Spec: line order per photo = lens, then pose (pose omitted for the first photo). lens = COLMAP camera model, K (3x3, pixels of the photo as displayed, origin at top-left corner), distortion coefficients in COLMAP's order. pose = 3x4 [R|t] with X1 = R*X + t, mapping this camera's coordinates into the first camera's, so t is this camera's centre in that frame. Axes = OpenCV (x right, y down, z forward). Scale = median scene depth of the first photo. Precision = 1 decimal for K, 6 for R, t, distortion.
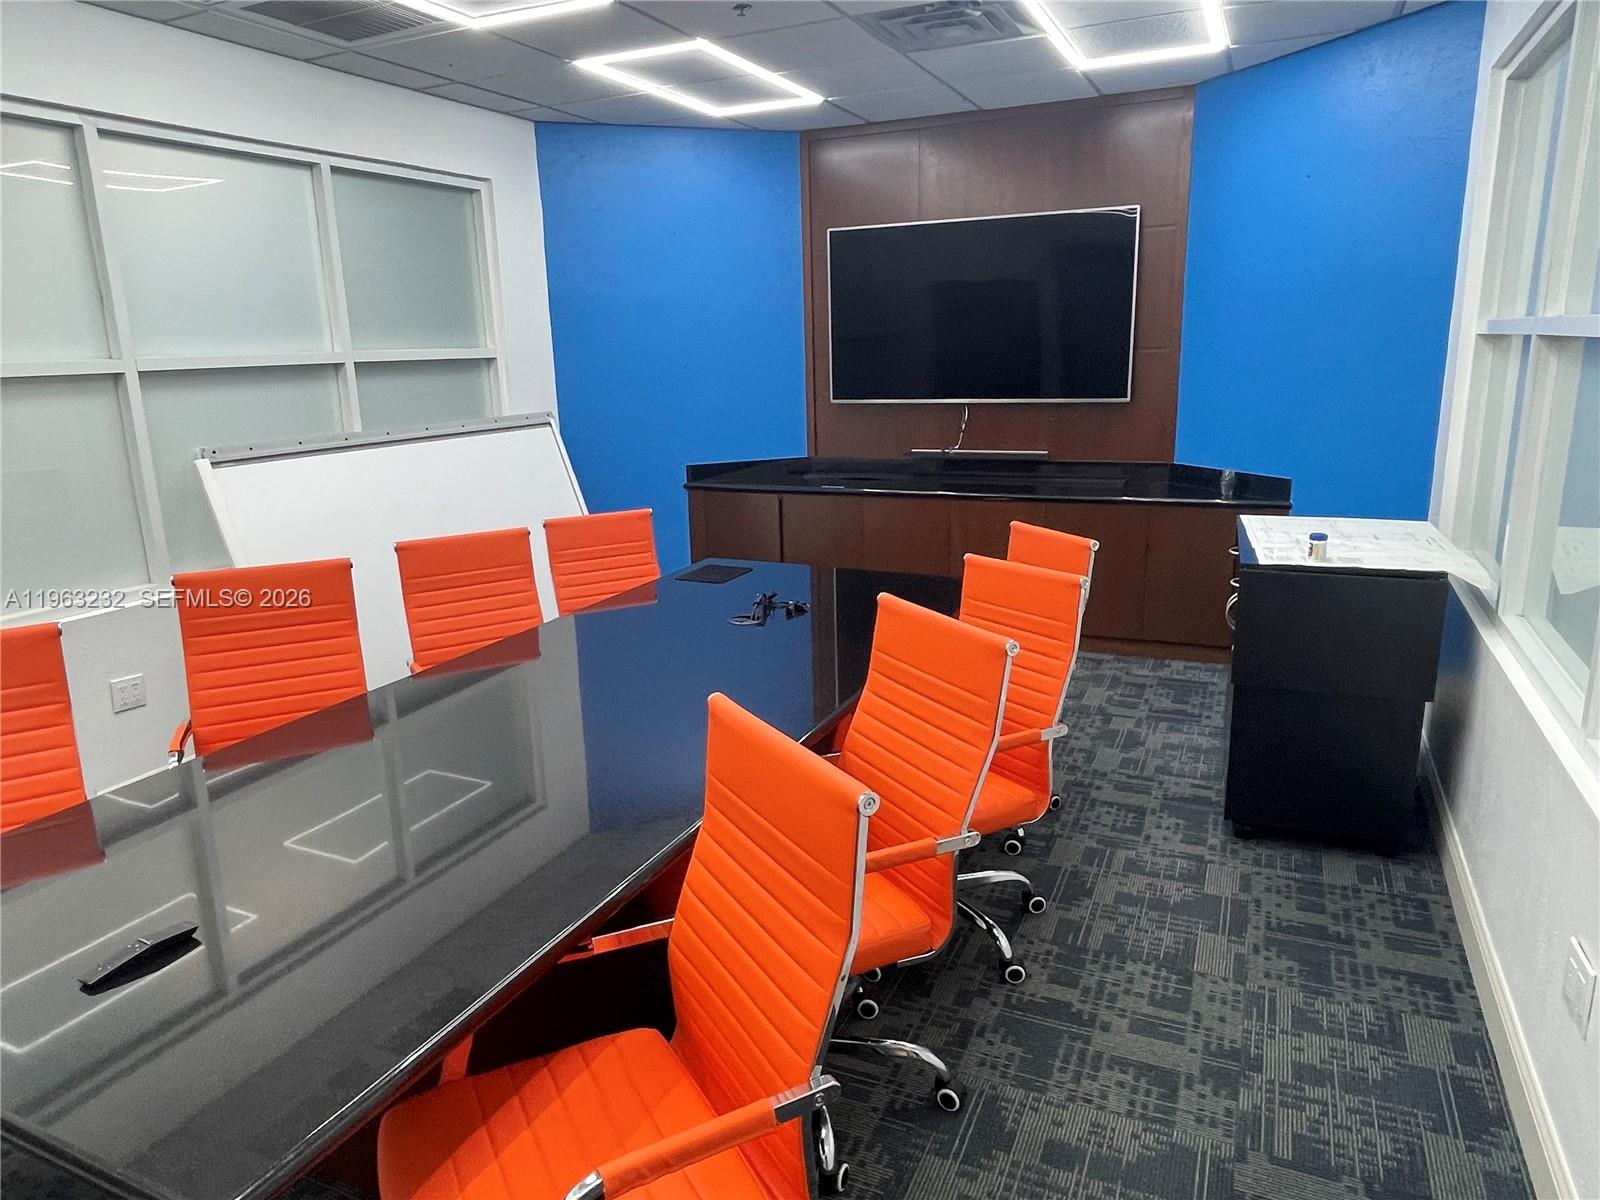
lens RADIAL K [[1031.8, 0, 800.0], [0, 1031.8, 600.0], [0, 0, 1]] dist [-0.021783, -0.000209]
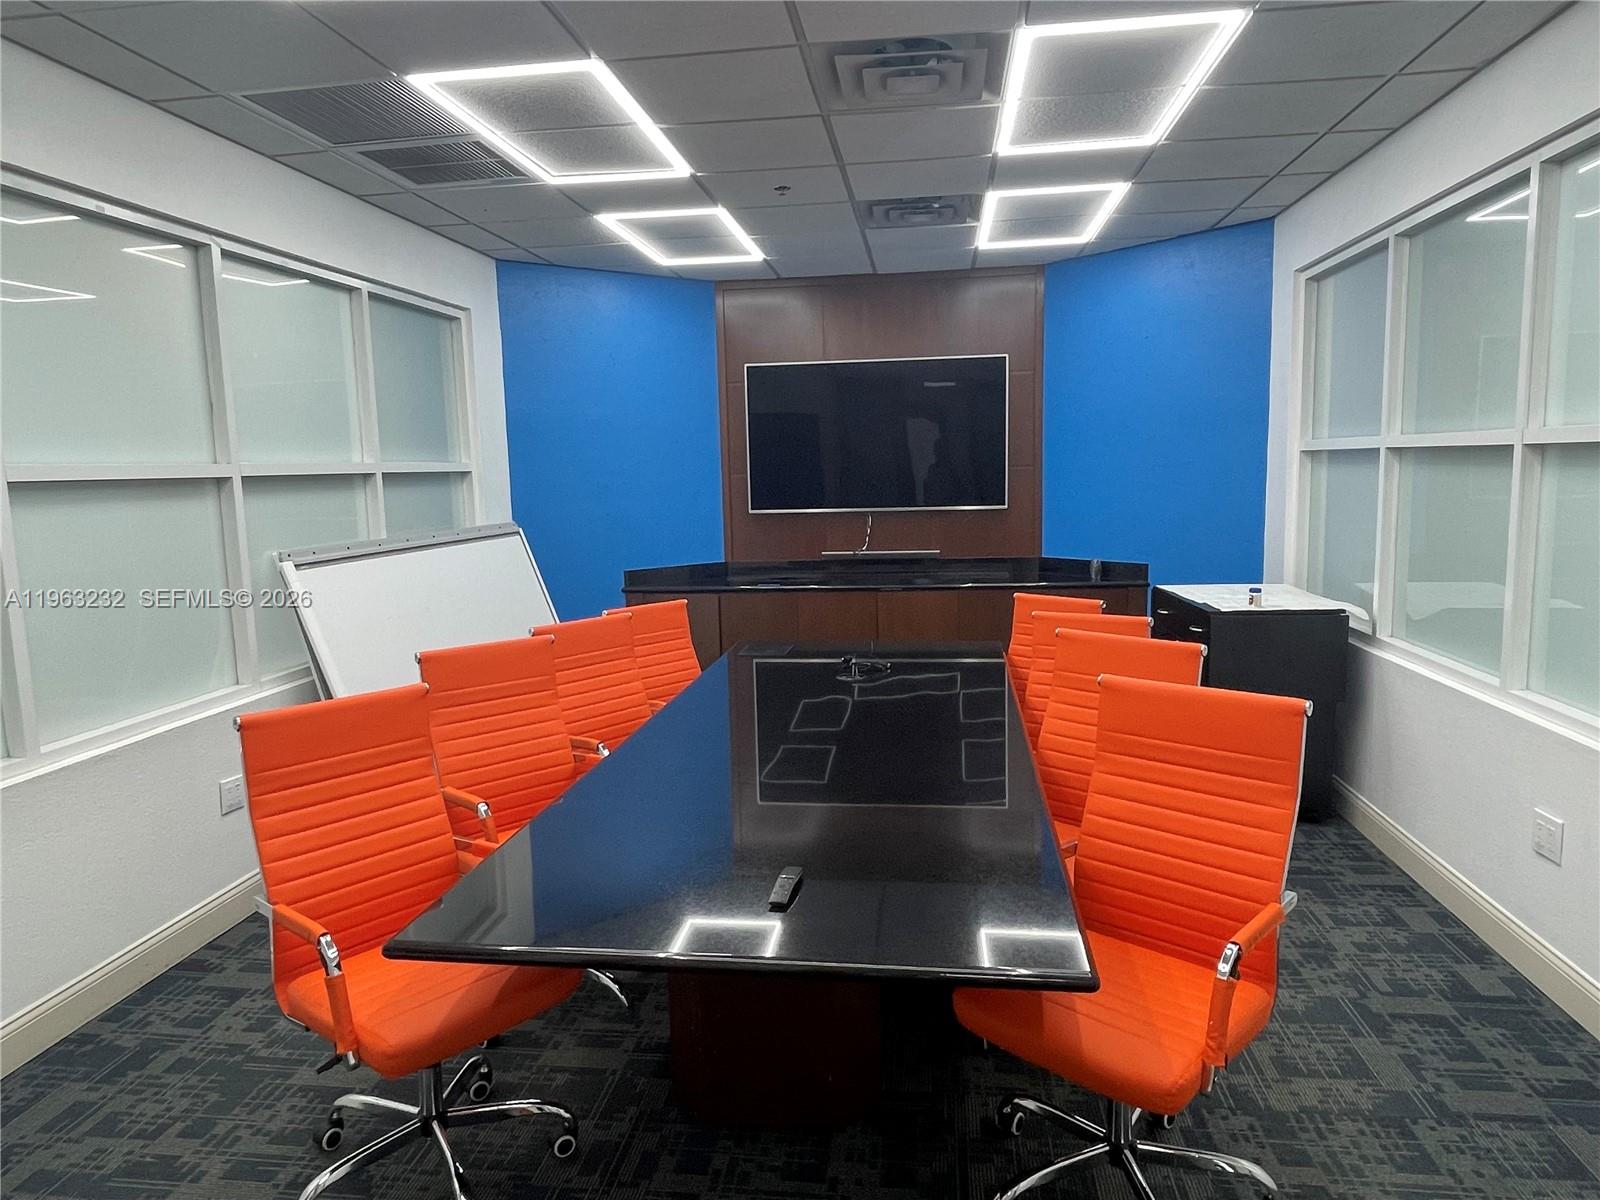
lens RADIAL K [[1031.8, 0, 800.0], [0, 1031.8, 600.0], [0, 0, 1]] dist [-0.021783, -0.000209]
pose [[0.955163, -0.034504, 0.294062, -0.356941], [0.069901, 0.991390, -0.110723, 0.044986], [-0.287710, 0.126314, 0.949351, -0.104944]]
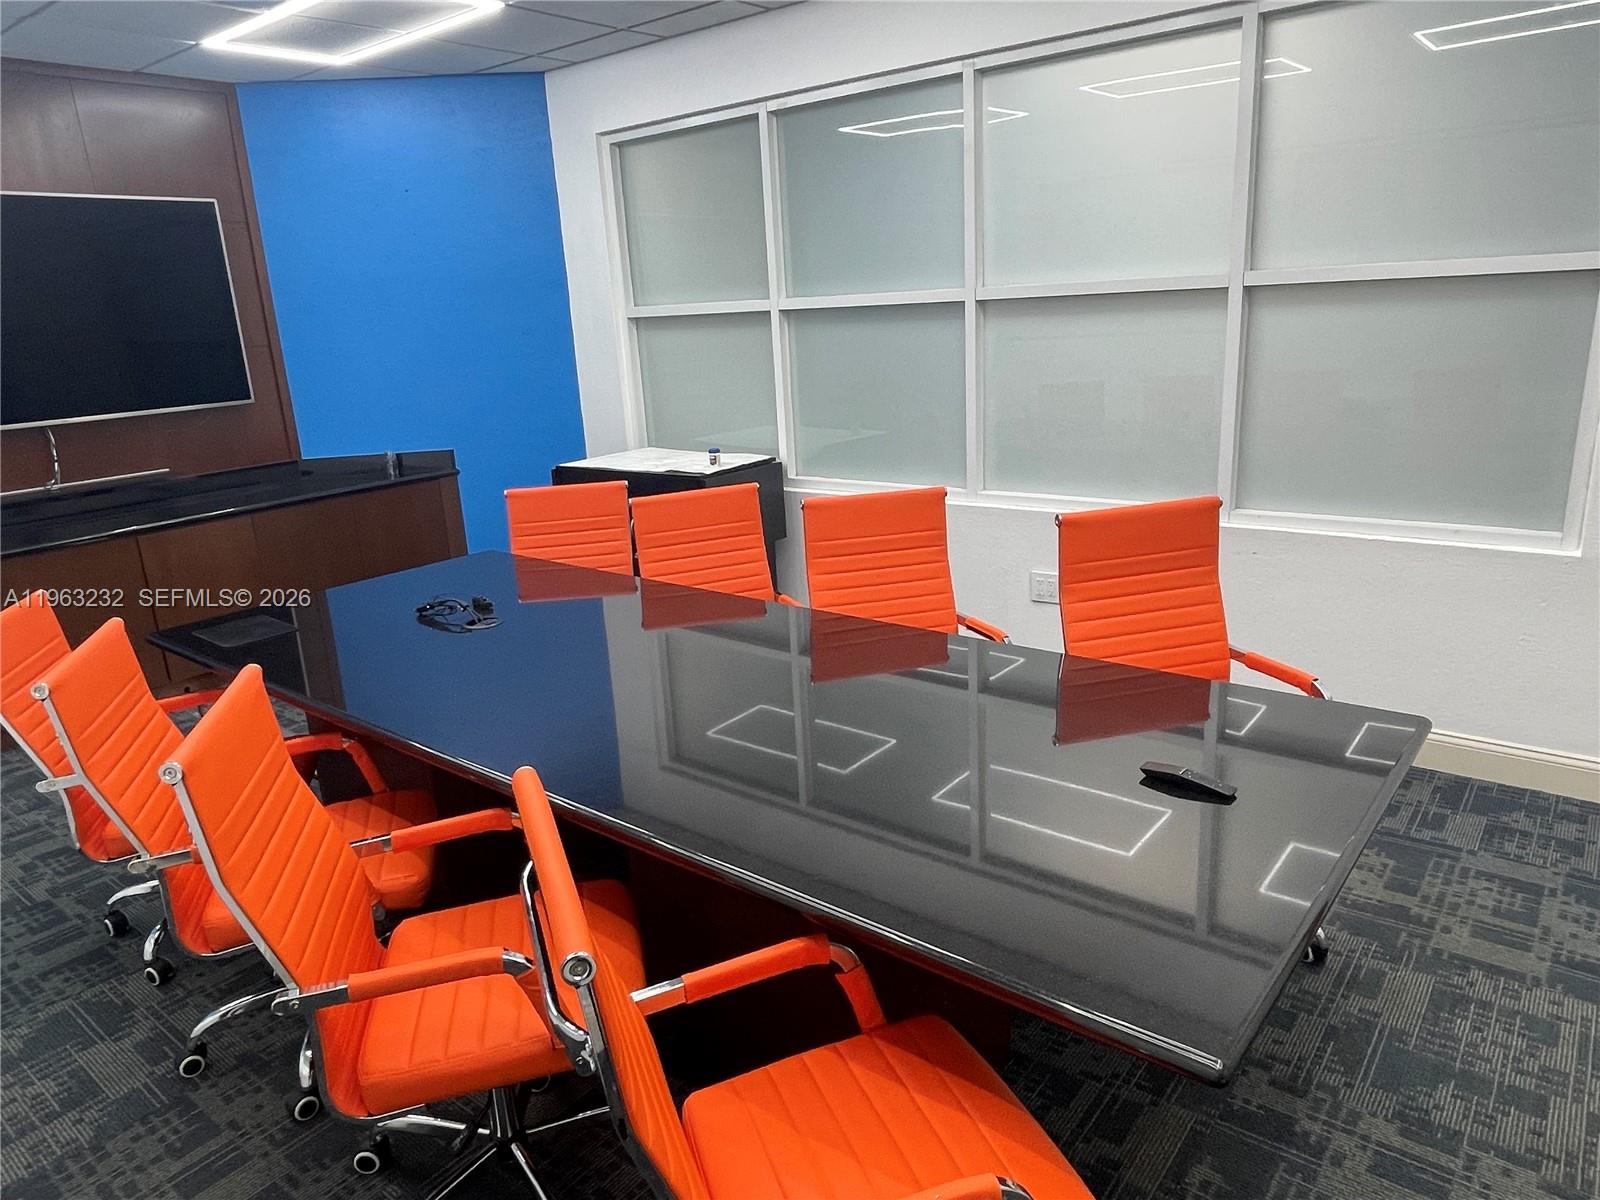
lens RADIAL K [[1031.8, 0, 800.0], [0, 1031.8, 600.0], [0, 0, 1]] dist [-0.021783, -0.000209]
pose [[0.247812, -0.245817, 0.937104, -0.618565], [0.271138, 0.946218, 0.176507, -0.055275], [-0.930093, 0.210344, 0.301135, 0.324195]]
